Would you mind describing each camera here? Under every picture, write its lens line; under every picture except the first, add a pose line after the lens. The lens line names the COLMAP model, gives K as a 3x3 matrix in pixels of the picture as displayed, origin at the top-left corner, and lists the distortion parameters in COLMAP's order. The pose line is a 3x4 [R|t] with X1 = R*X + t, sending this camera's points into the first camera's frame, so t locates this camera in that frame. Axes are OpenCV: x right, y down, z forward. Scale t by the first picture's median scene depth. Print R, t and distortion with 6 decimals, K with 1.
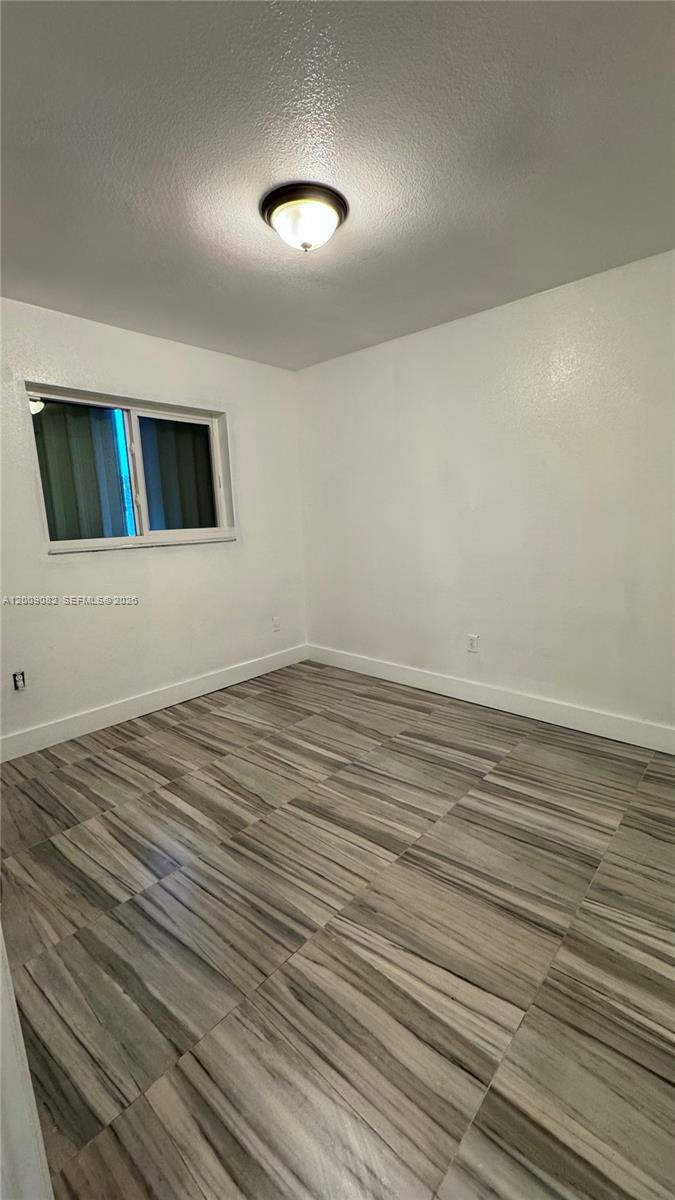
lens RADIAL K [[479.7, 0, 337.5], [0, 479.7, 600.0], [0, 0, 1]] dist [-0.004187, -0.000115]
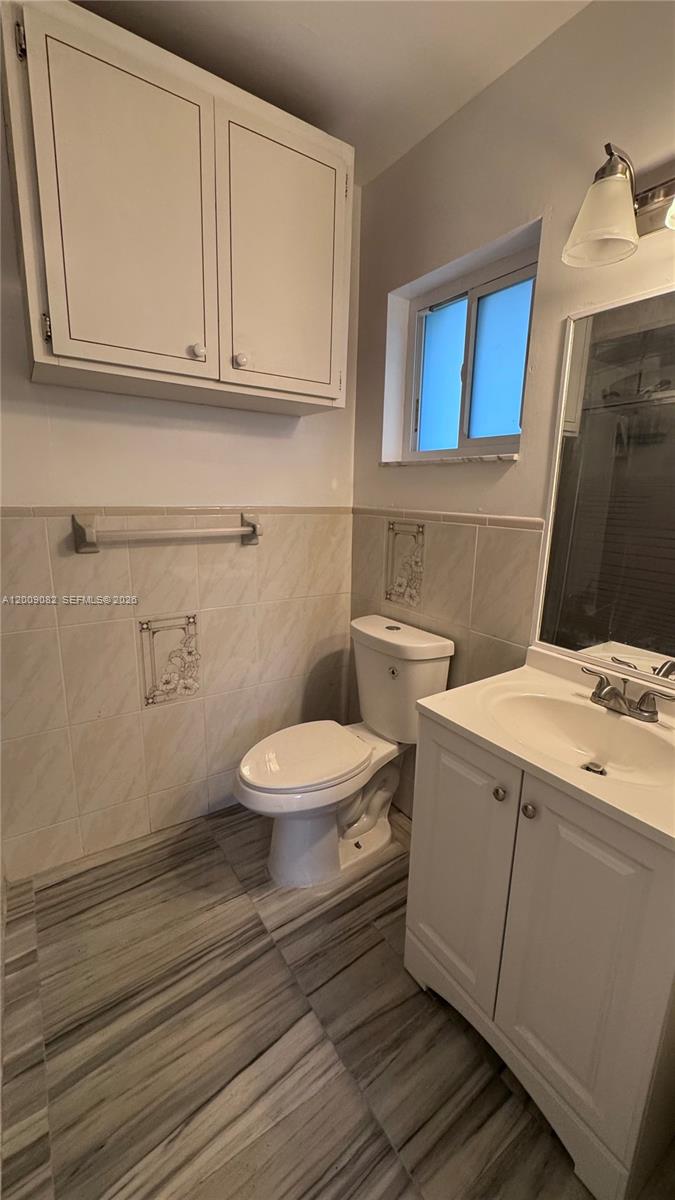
lens RADIAL K [[479.7, 0, 337.5], [0, 479.7, 600.0], [0, 0, 1]] dist [-0.004187, -0.000115]
pose [[0.242857, -0.168525, 0.955311, -0.335405], [0.132393, 0.981337, 0.139460, -0.076099], [-0.960985, 0.092607, 0.260636, 0.541391]]
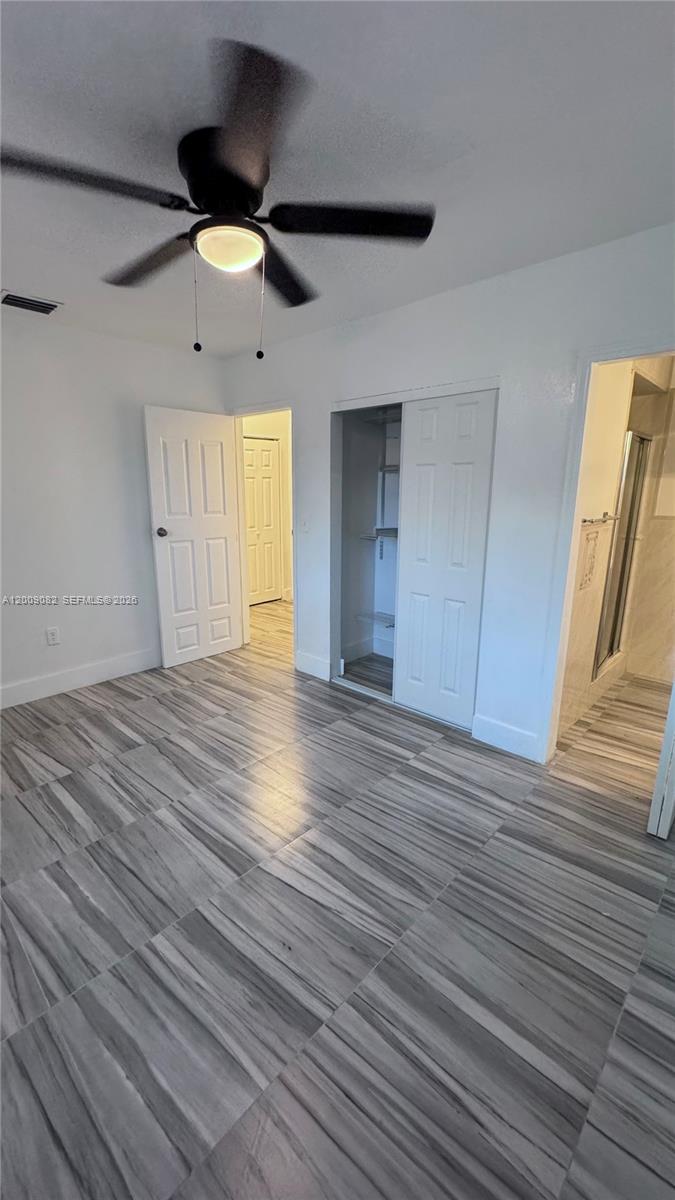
lens RADIAL K [[479.7, 0, 337.5], [0, 479.7, 600.0], [0, 0, 1]] dist [-0.004187, -0.000115]
pose [[0.998445, 0.053305, -0.016323, -1.149278], [-0.052156, 0.996574, 0.064194, 0.131827], [0.019689, -0.063243, 0.997804, -1.019751]]
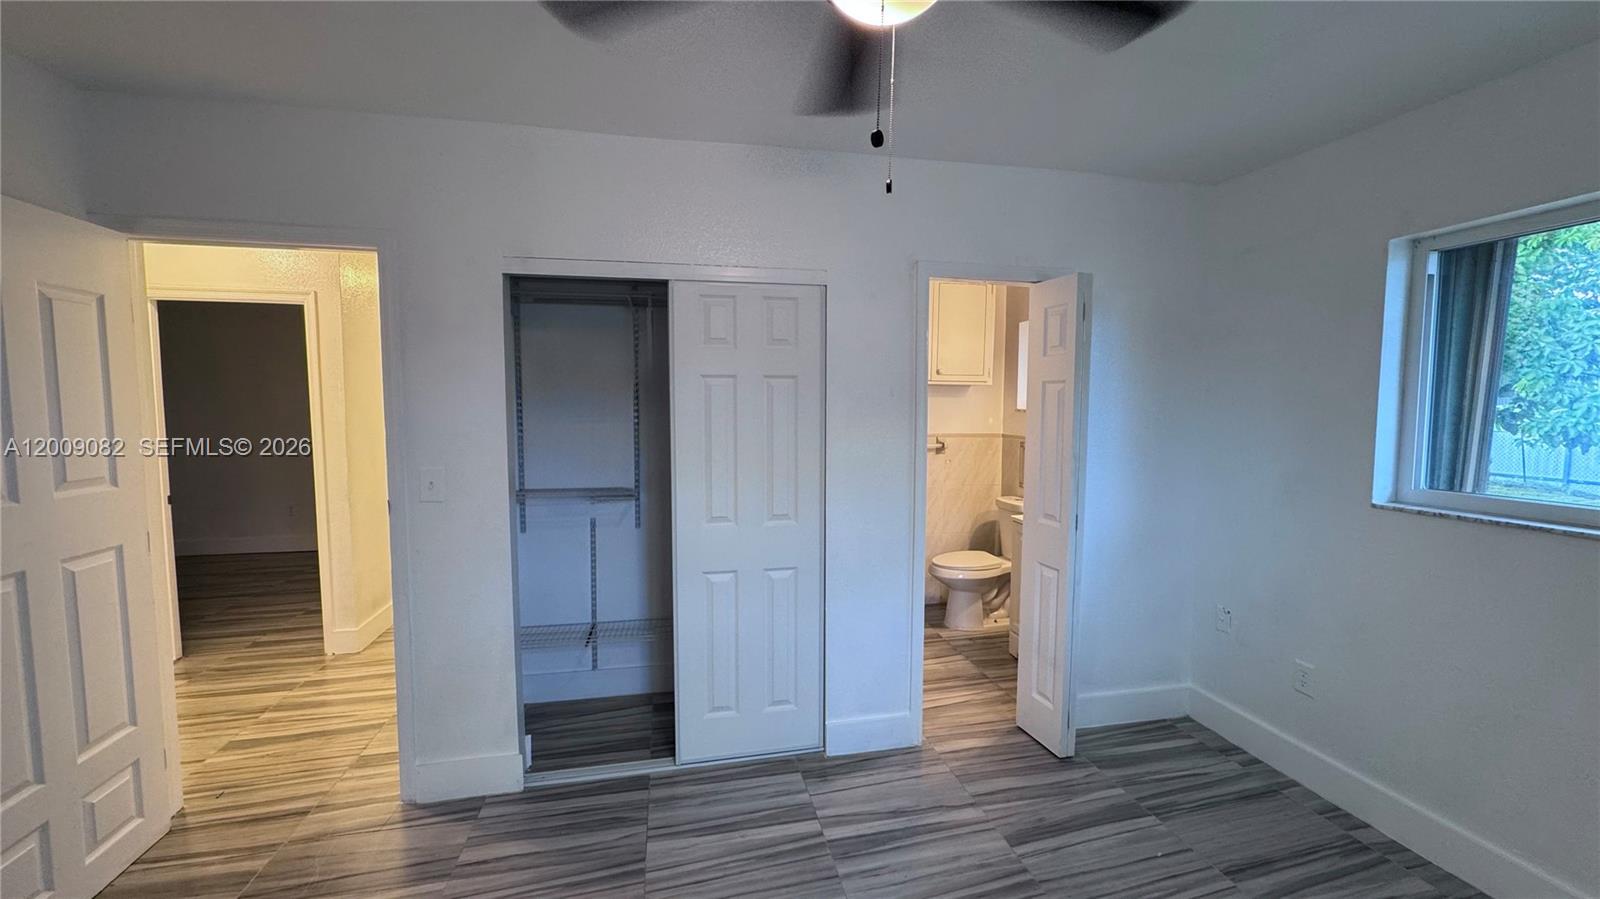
lens RADIAL K [[639.6, 0, 800.0], [0, 639.6, 449.5], [0, 0, 1]] dist [-0.004187, -0.000115]
pose [[0.589036, -0.017349, 0.807920, -2.107795], [0.108915, 0.992352, -0.058098, 0.013685], [-0.800733, 0.122216, 0.586421, -0.213855]]
